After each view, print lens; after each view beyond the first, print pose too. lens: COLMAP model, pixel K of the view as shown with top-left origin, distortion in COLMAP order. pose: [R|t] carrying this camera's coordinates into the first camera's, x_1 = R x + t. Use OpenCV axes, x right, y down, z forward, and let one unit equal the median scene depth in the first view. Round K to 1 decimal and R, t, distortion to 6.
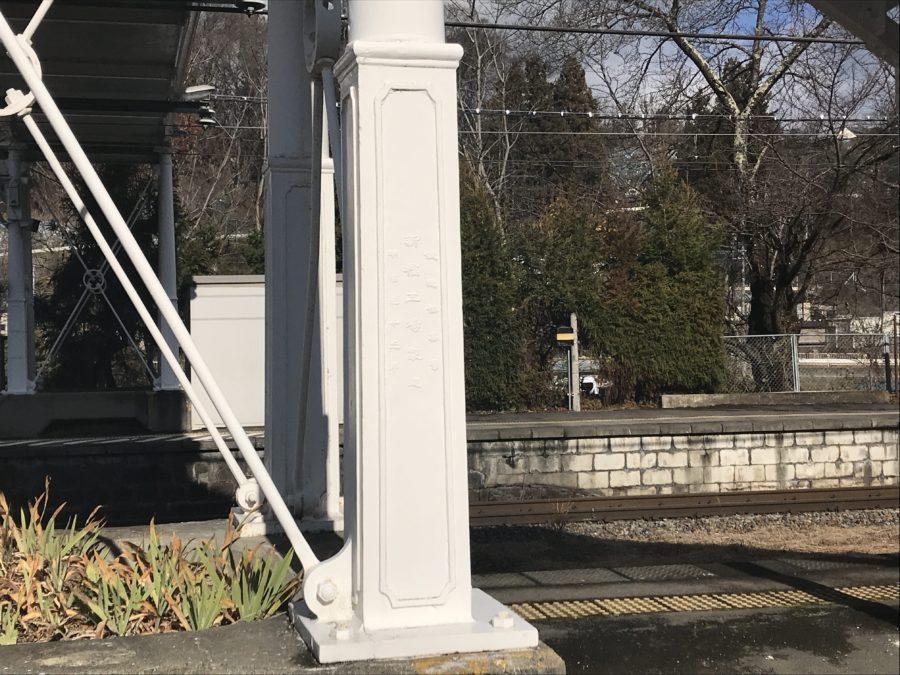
lens RADIAL K [[1312.0, 0, 449.9], [0, 1312.0, 337.7], [0, 0, 1]] dist [0.008610, 0.000000]
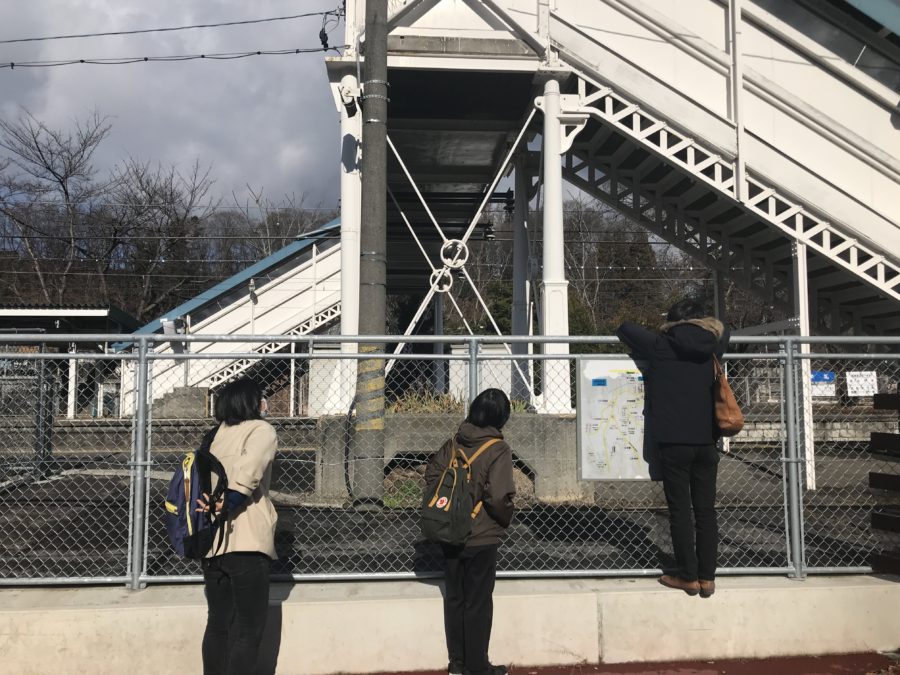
lens RADIAL K [[734.6, 0, 450.1], [0, 734.6, 336.3], [0, 0, 1]] dist [-0.000256, -0.000137]
pose [[0.986887, 0.002254, -0.161397, 0.002001], [-0.012857, 0.997823, -0.064685, 0.017843], [0.160899, 0.065912, 0.984768, -0.206060]]
